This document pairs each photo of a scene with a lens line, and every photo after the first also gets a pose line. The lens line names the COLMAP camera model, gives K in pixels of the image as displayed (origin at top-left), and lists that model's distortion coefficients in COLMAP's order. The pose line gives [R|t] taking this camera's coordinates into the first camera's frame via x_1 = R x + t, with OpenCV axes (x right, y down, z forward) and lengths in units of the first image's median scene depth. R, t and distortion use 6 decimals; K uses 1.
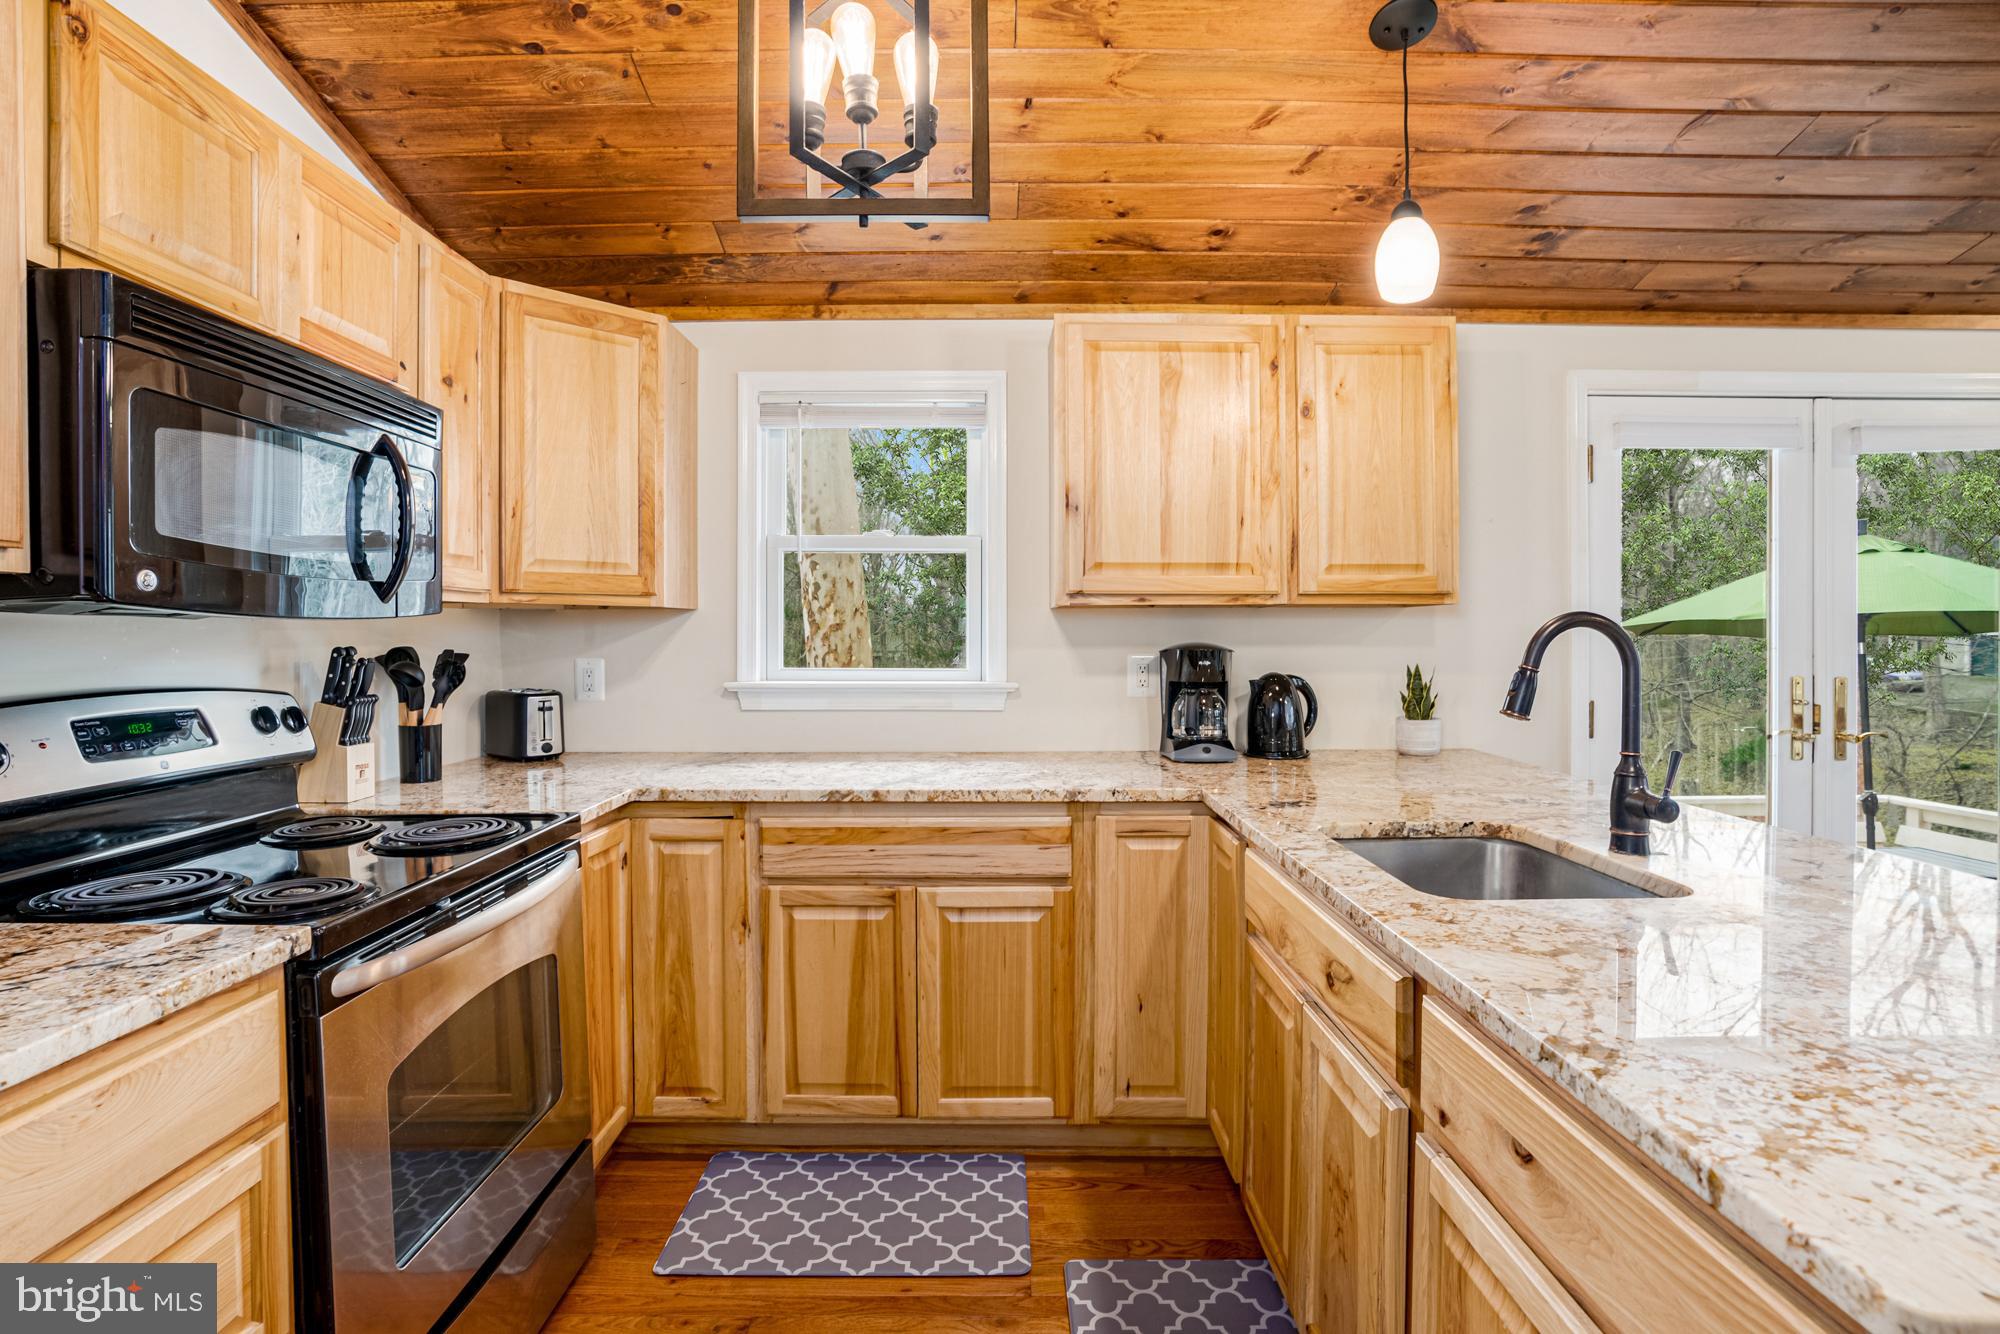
lens RADIAL K [[958.2, 0, 989.3], [0, 958.2, 661.3], [0, 0, 1]] dist [-0.073111, 0.028573]
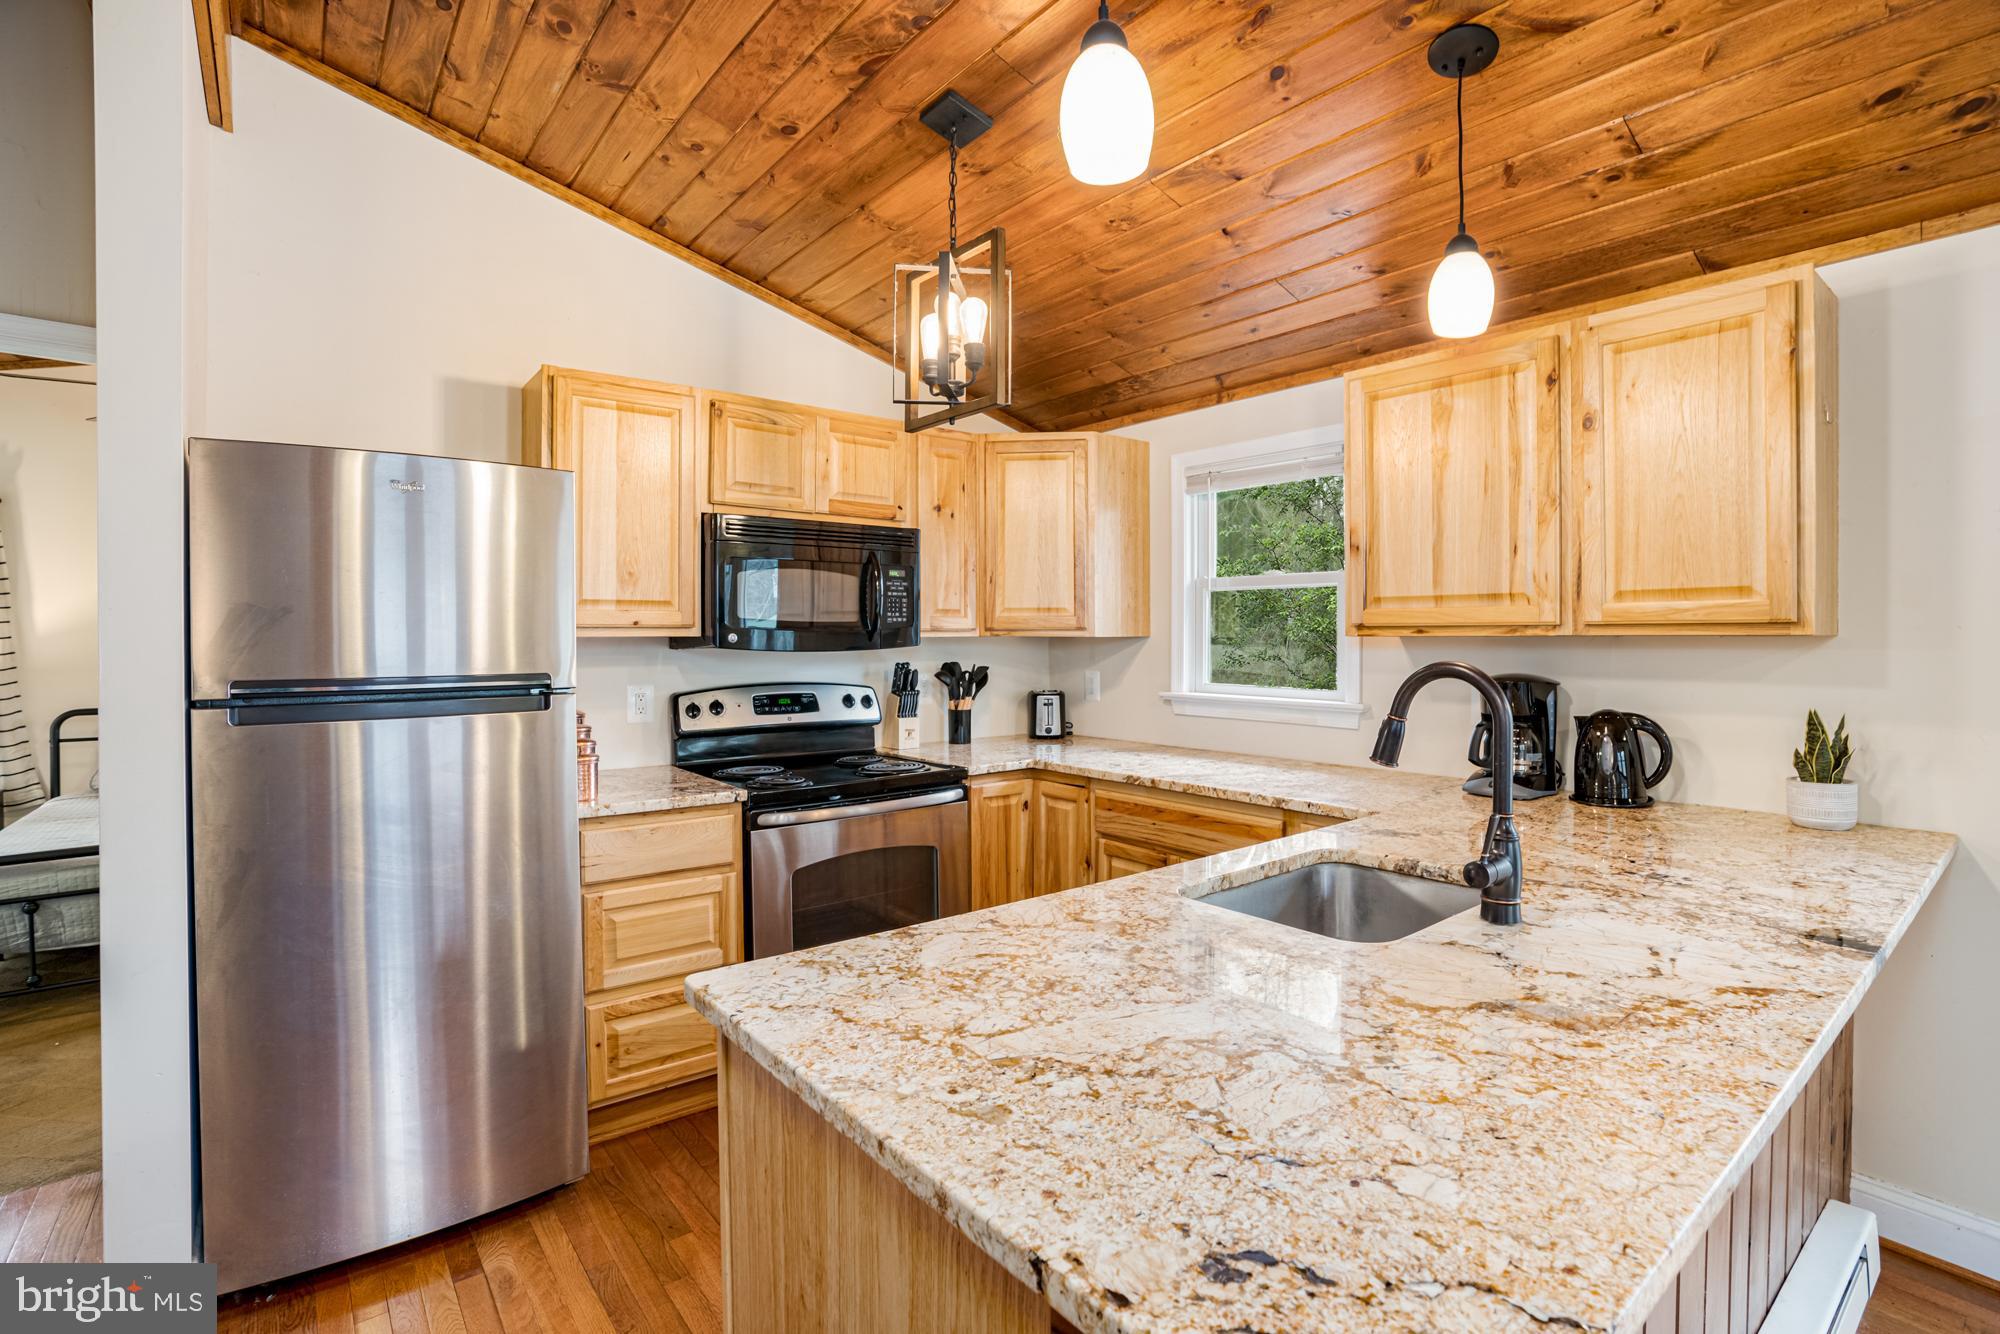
lens RADIAL K [[930.8, 0, 1004.4], [0, 930.8, 659.8], [0, 0, 1]] dist [-0.071304, 0.028023]
pose [[0.629899, 0.020099, -0.776417, 0.729267], [-0.021731, 0.999730, 0.008250, -0.035605], [0.776373, 0.011676, 0.630166, 0.024156]]
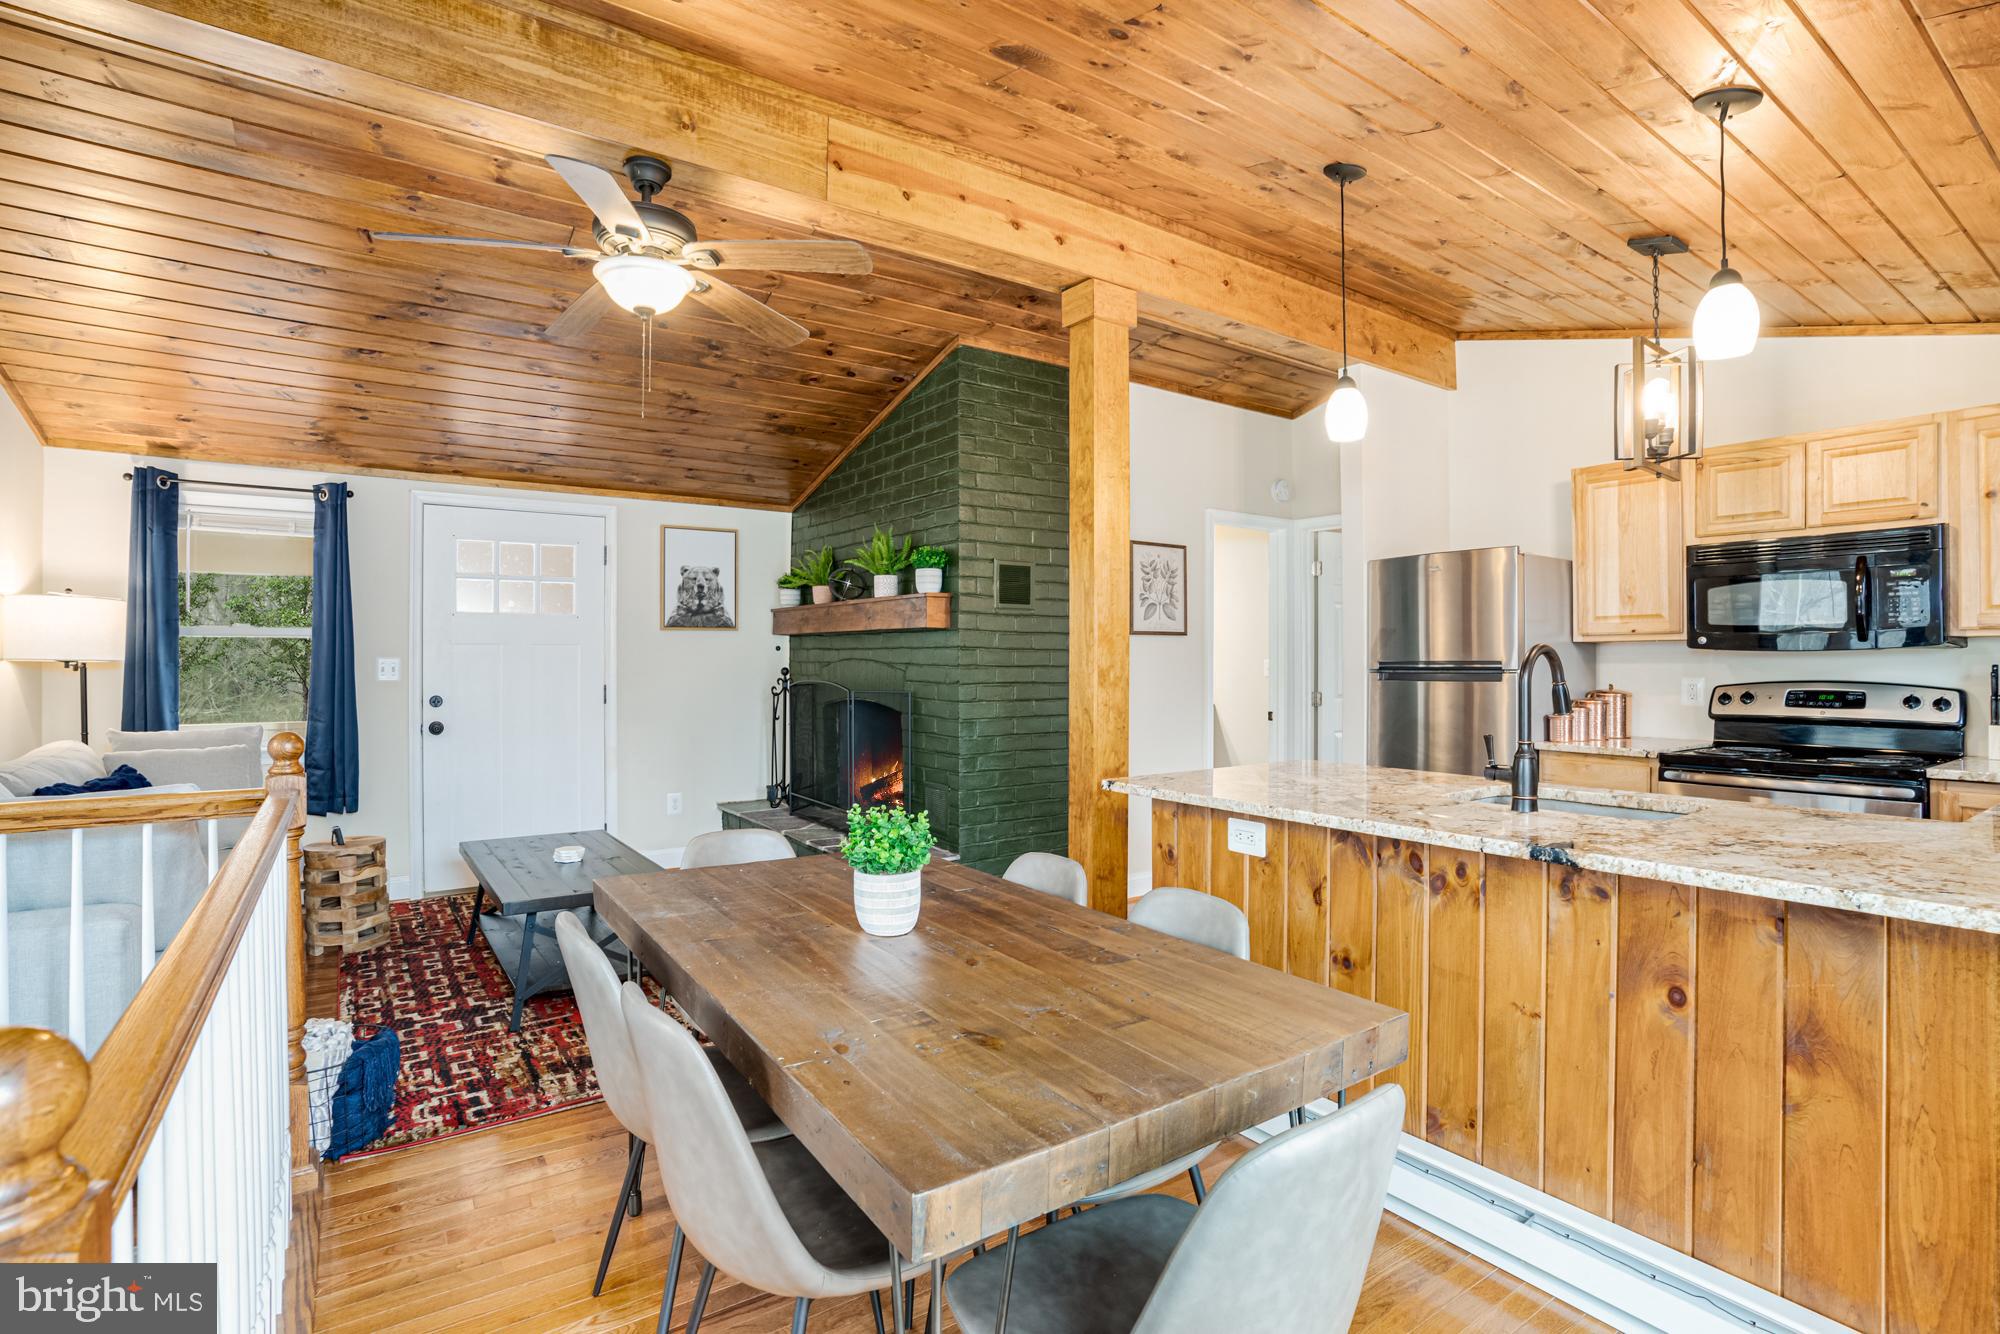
lens RADIAL K [[958.2, 0, 989.3], [0, 958.2, 661.3], [0, 0, 1]] dist [-0.073111, 0.028573]
pose [[-0.821560, 0.002978, -0.570115, 1.478012], [-0.012818, 0.999637, 0.023693, -0.032256], [0.569978, 0.026773, -0.821223, 1.156520]]
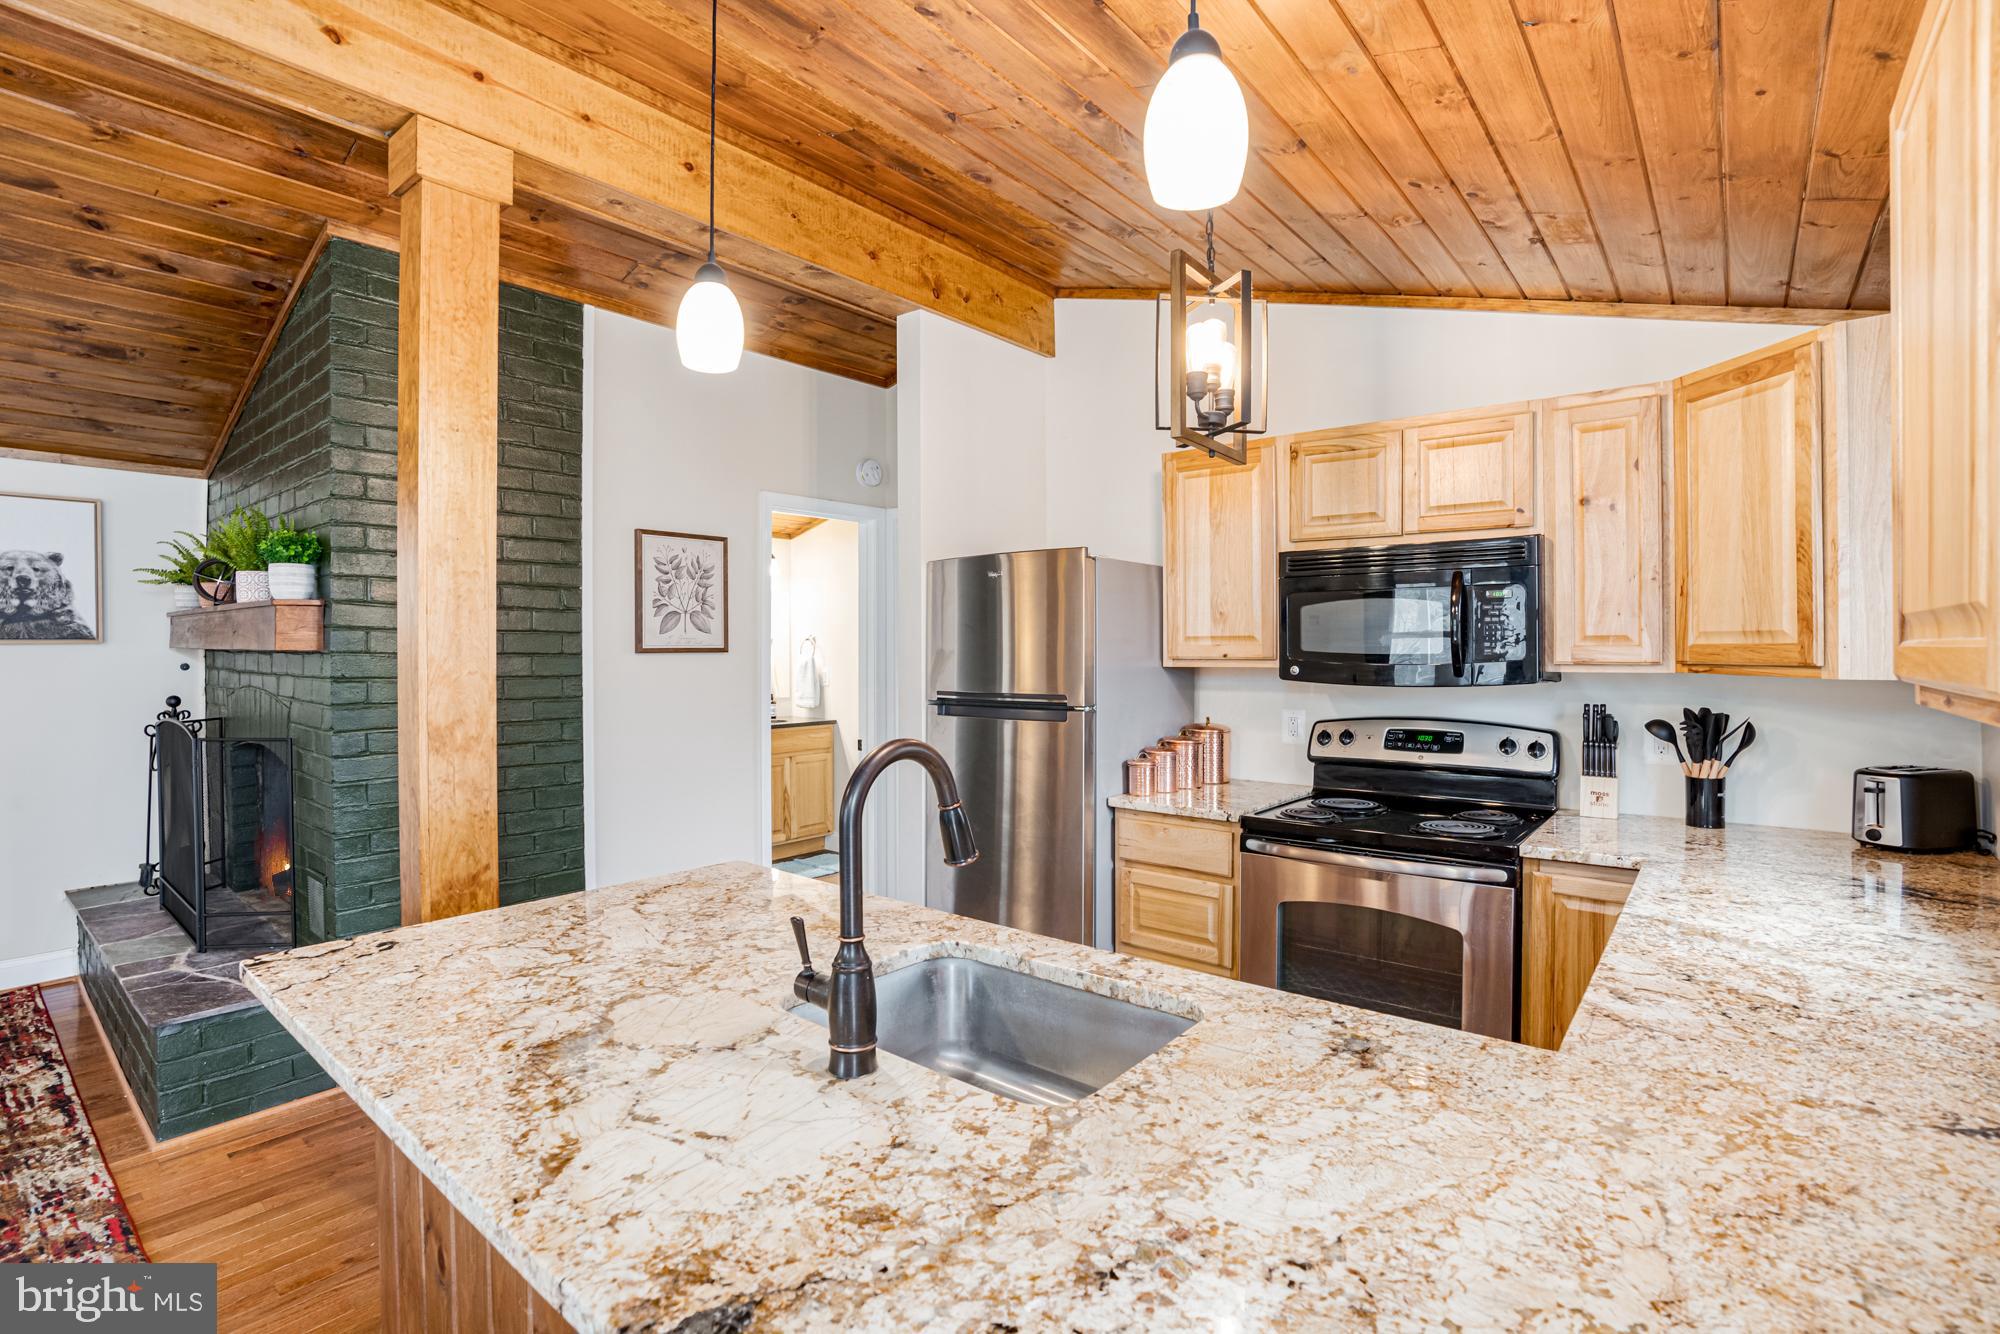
lens RADIAL K [[930.8, 0, 1004.4], [0, 930.8, 659.8], [0, 0, 1]] dist [-0.071304, 0.028023]
pose [[-0.634882, 0.014938, -0.772465, 0.791703], [-0.016781, 0.999311, 0.033117, -0.098288], [0.772427, 0.033988, -0.634193, 1.045778]]
